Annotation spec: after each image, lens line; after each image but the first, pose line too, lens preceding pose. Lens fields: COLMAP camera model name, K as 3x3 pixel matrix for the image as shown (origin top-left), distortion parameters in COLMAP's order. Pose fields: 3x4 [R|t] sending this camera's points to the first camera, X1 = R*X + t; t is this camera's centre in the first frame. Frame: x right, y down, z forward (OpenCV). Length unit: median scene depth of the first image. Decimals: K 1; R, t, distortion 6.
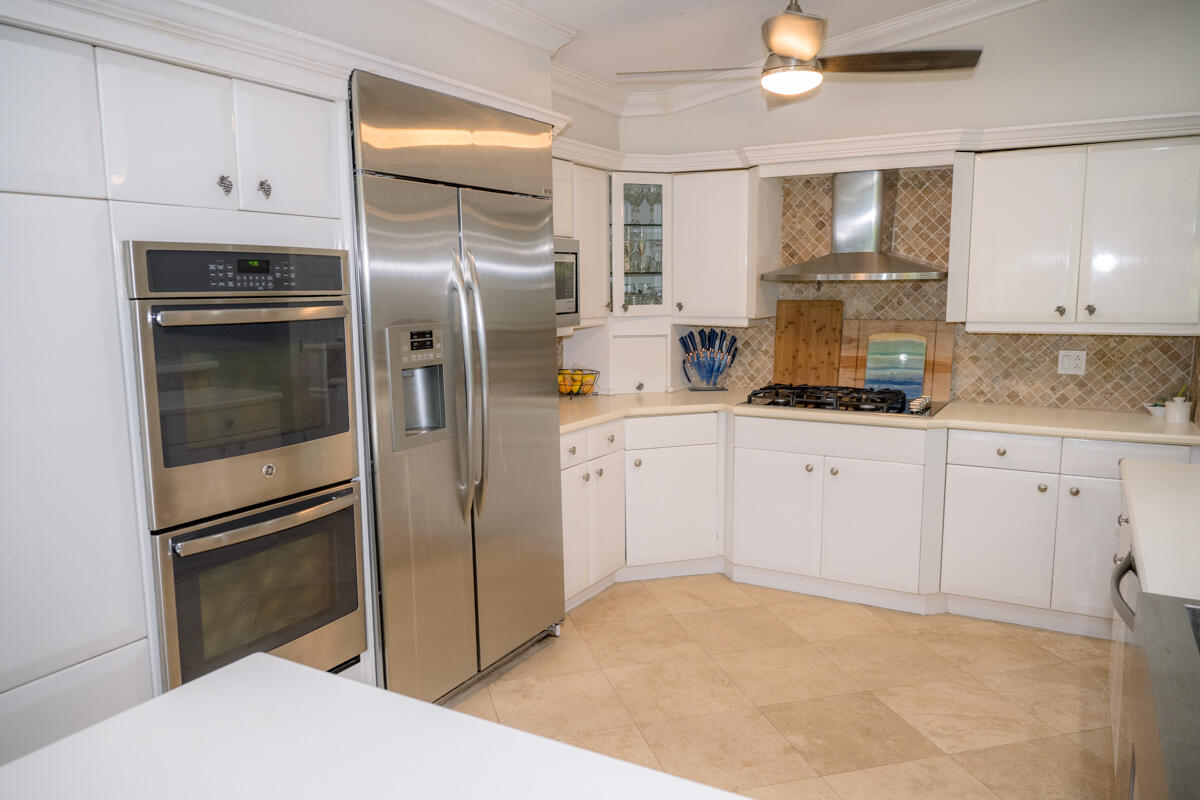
lens RADIAL K [[852.3, 0, 600.3], [0, 852.3, 402.6], [0, 0, 1]] dist [0.001256, 0.000863]
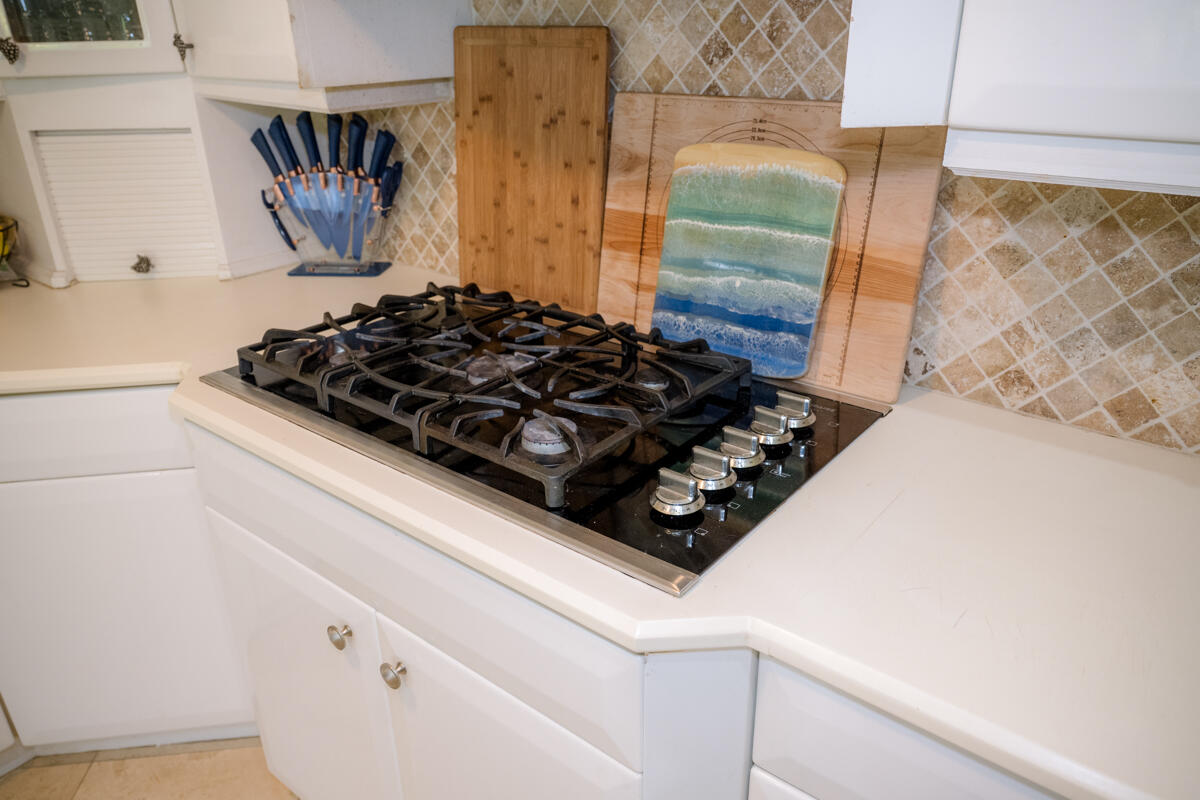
lens RADIAL K [[852.3, 0, 601.9], [0, 852.3, 399.1], [0, 0, 1]] dist [0.001256, 0.000863]
pose [[0.988866, 0.055406, -0.138107, 0.330109], [-0.014032, 0.958682, 0.284135, -0.078012], [0.148143, -0.279033, 0.948786, 0.669463]]
